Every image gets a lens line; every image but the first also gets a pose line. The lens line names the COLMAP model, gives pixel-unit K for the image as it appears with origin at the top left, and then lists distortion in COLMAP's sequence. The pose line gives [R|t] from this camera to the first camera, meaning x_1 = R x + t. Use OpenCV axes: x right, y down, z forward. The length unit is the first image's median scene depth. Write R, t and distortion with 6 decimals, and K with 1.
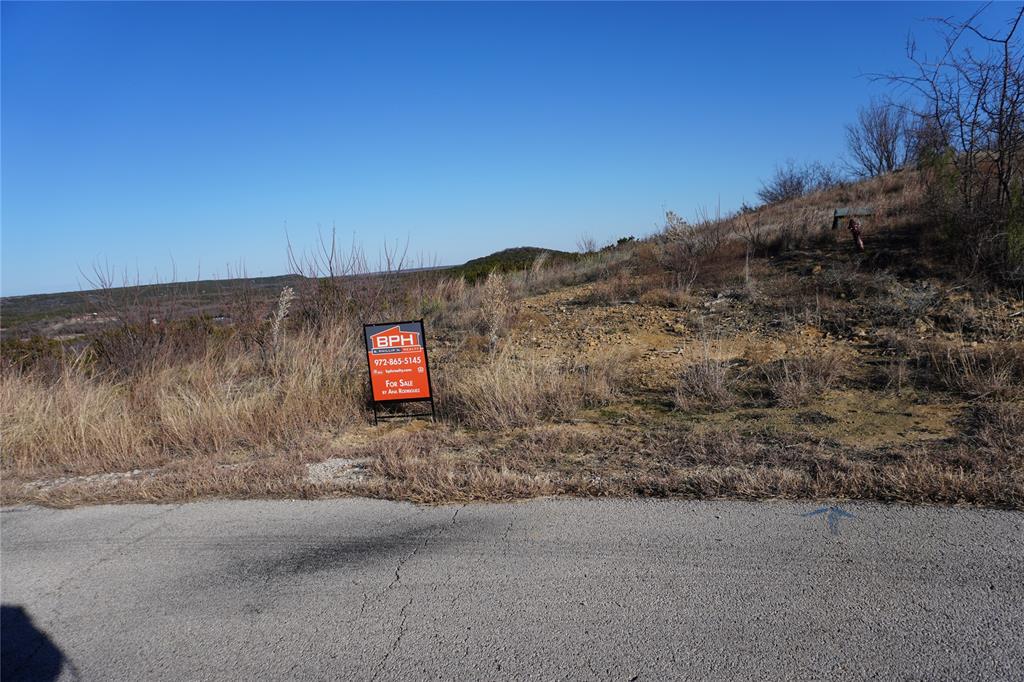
lens RADIAL K [[697.7, 0, 512.0], [0, 697.7, 341.0], [0, 0, 1]] dist [-0.043199, 0.024490]
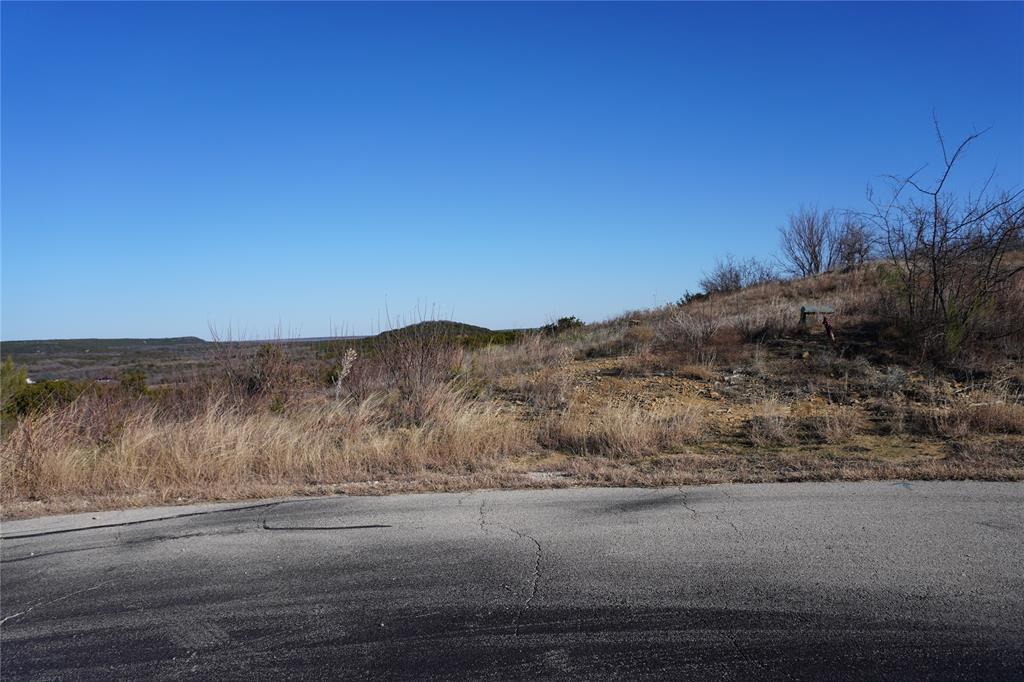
lens RADIAL K [[722.3, 0, 515.3], [0, 722.3, 333.3], [0, 0, 1]] dist [-0.040389, 0.002653]
pose [[0.991398, 0.047754, 0.121857, -0.284429], [-0.033038, 0.992218, -0.120051, 0.038694], [-0.126642, 0.114992, 0.985261, -0.275867]]
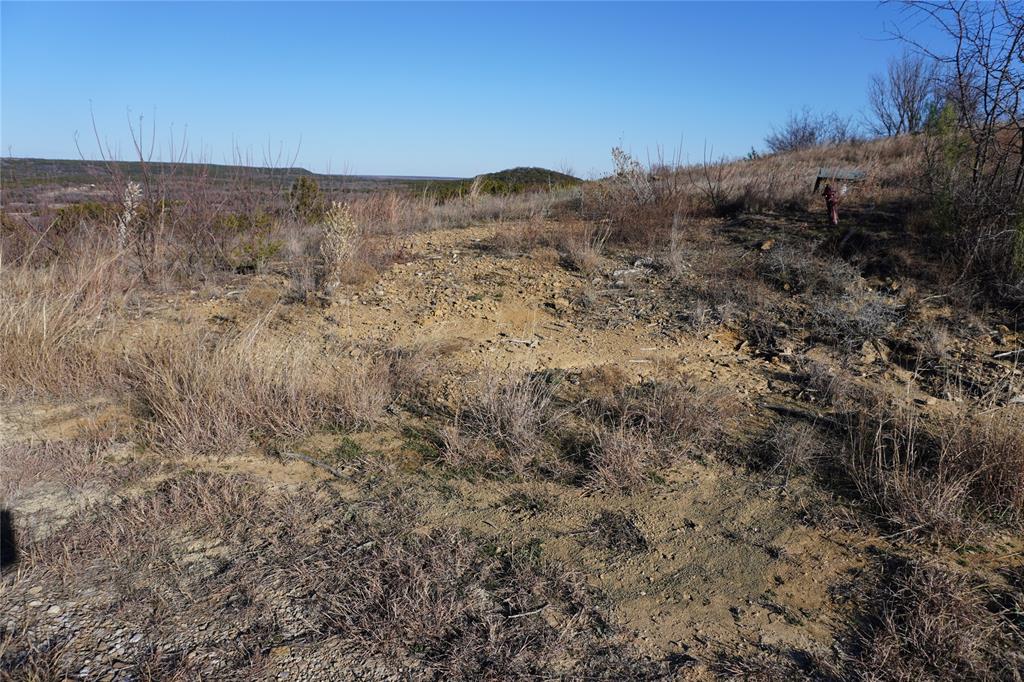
lens RADIAL K [[697.7, 0, 512.0], [0, 697.7, 341.0], [0, 0, 1]] dist [-0.043199, 0.024490]
pose [[0.993117, 0.116505, 0.012021, 0.173358], [-0.117117, 0.986753, 0.112263, -0.055543], [0.001218, -0.112898, 0.993606, 0.234215]]
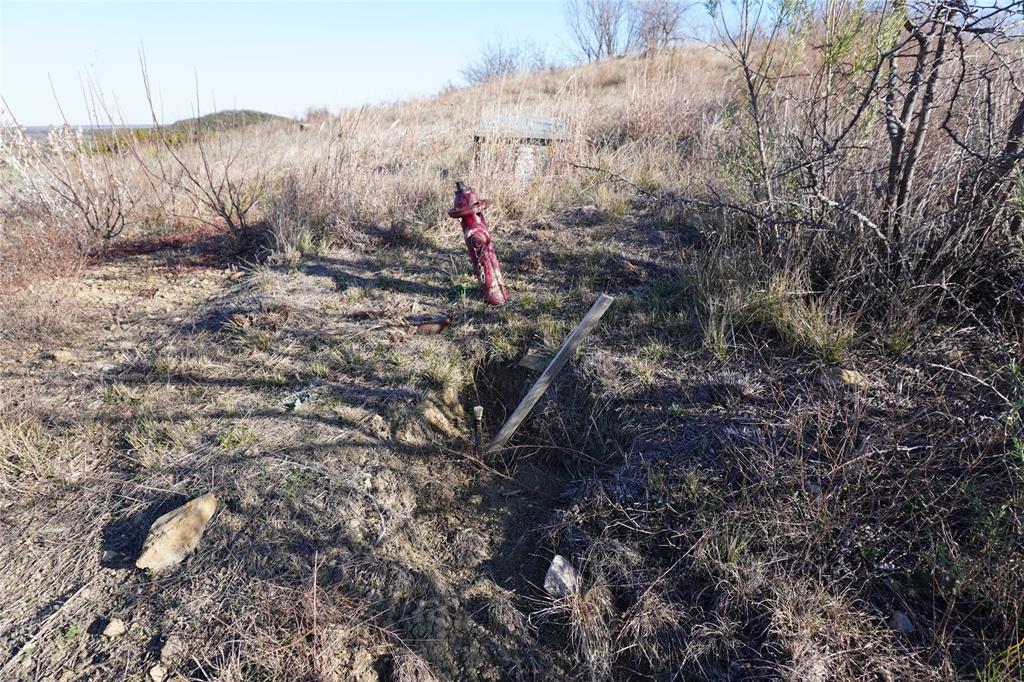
lens RADIAL K [[697.7, 0, 512.0], [0, 697.7, 341.0], [0, 0, 1]] dist [-0.043199, 0.024490]
pose [[0.929948, -0.031349, 0.366353, 0.493788], [-0.032759, 0.985333, 0.167470, -0.193048], [-0.366229, -0.167739, 0.915281, 0.897427]]
